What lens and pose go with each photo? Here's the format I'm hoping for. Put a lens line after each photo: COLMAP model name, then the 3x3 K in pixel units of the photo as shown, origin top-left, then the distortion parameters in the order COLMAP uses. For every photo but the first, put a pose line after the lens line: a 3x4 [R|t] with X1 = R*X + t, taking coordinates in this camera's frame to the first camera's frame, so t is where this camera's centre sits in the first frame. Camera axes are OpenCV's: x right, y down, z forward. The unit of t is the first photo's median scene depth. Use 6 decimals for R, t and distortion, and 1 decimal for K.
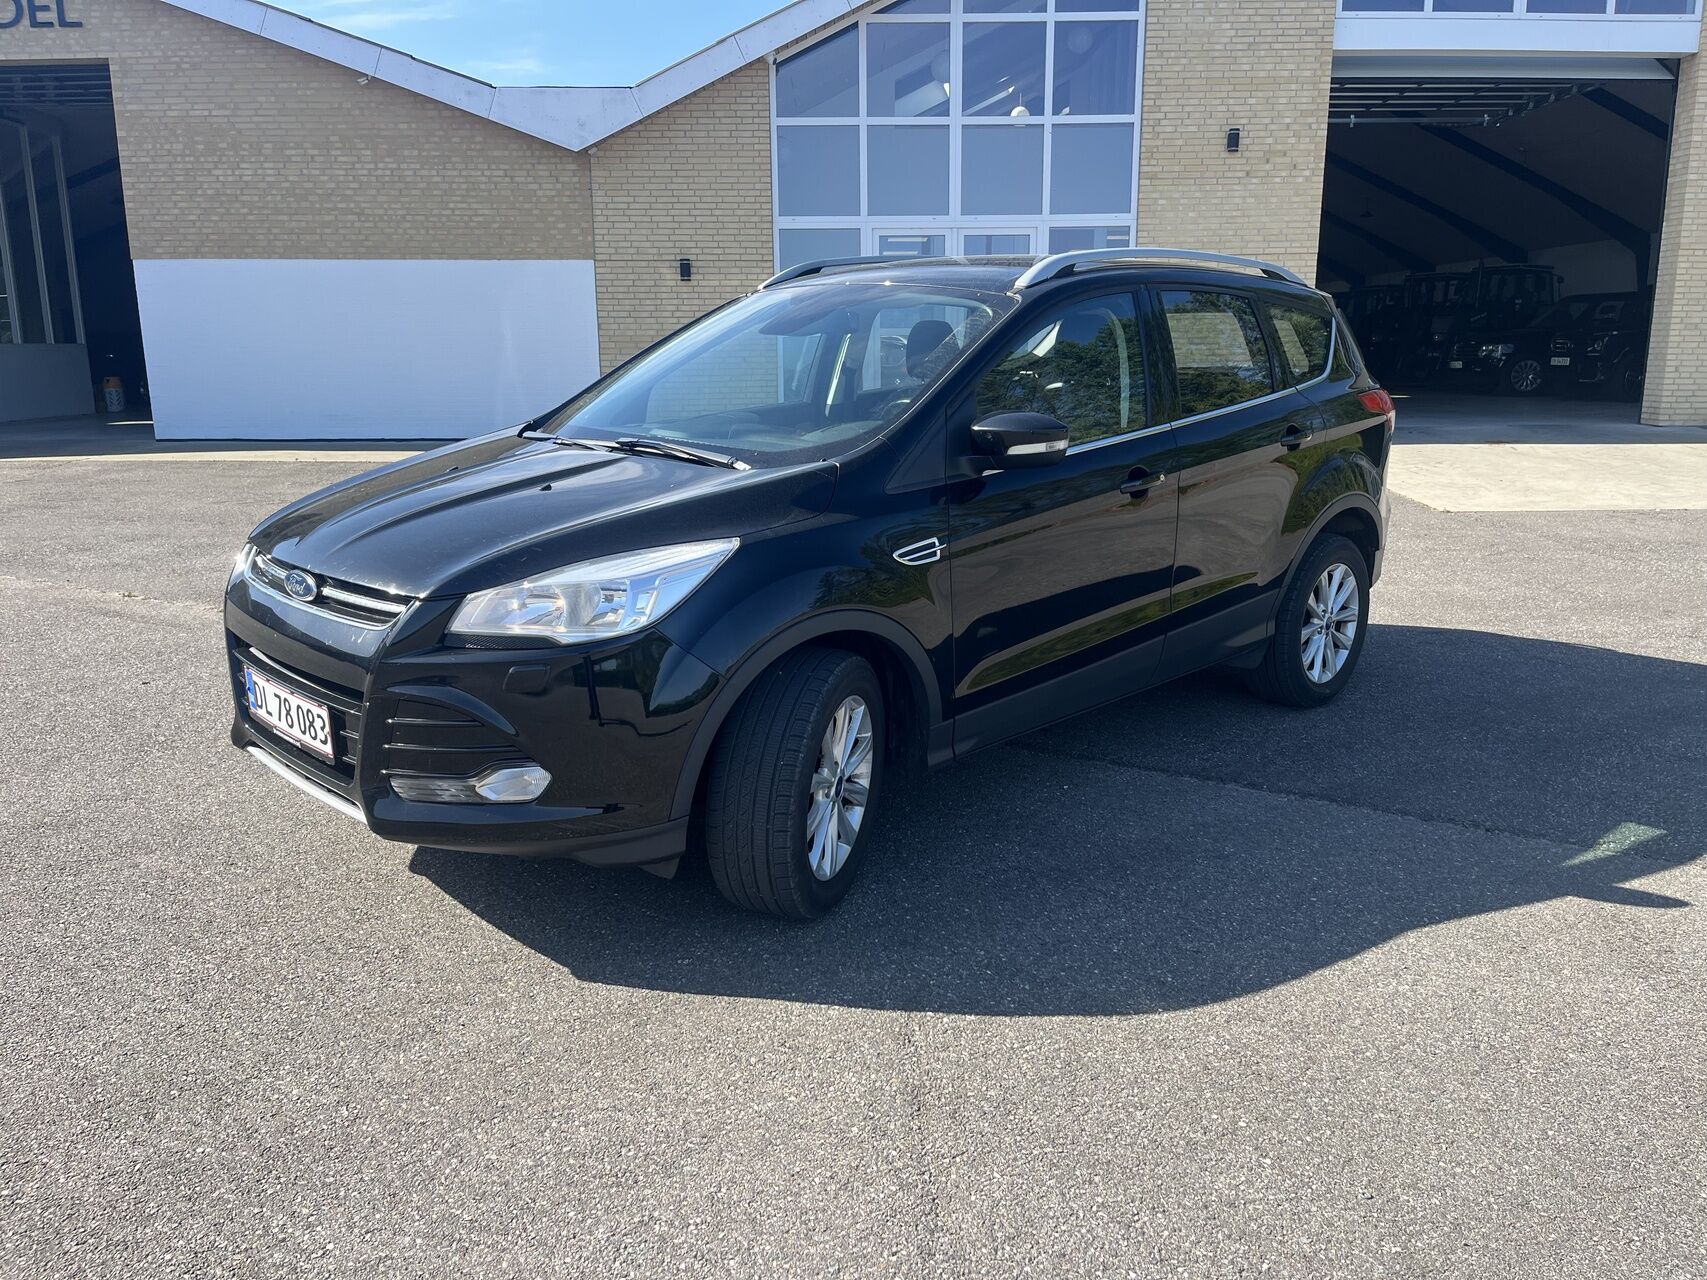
lens RADIAL K [[1288.4, 0, 856.3], [0, 1288.4, 641.1], [0, 0, 1]] dist [-0.009850, -0.006286]
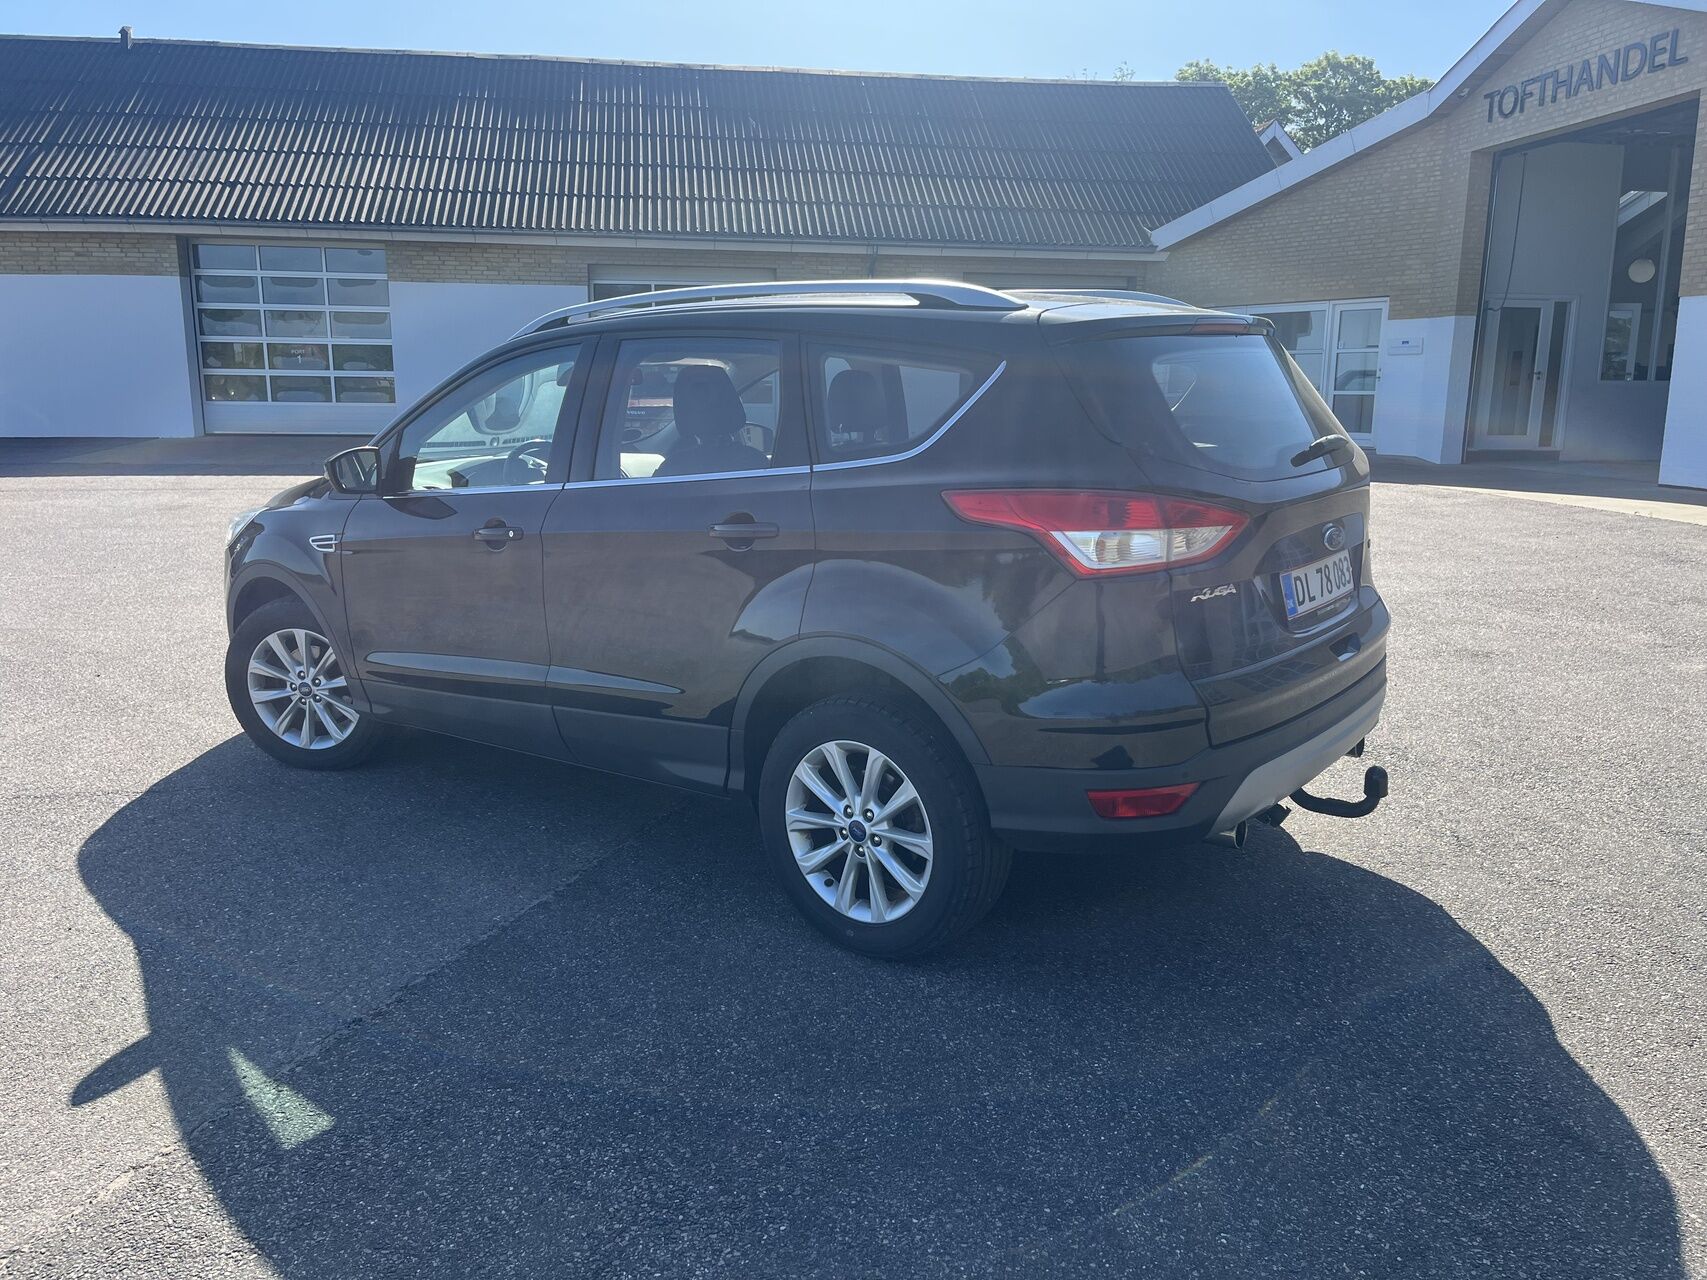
lens RADIAL K [[1288.4, 0, 857.0], [0, 1288.4, 637.2], [0, 0, 1]] dist [-0.009850, -0.006286]
pose [[0.148421, 0.206372, -0.967151, 0.335340], [-0.233439, 0.957657, 0.168522, -0.075850], [0.960977, 0.200759, 0.190312, 0.293324]]
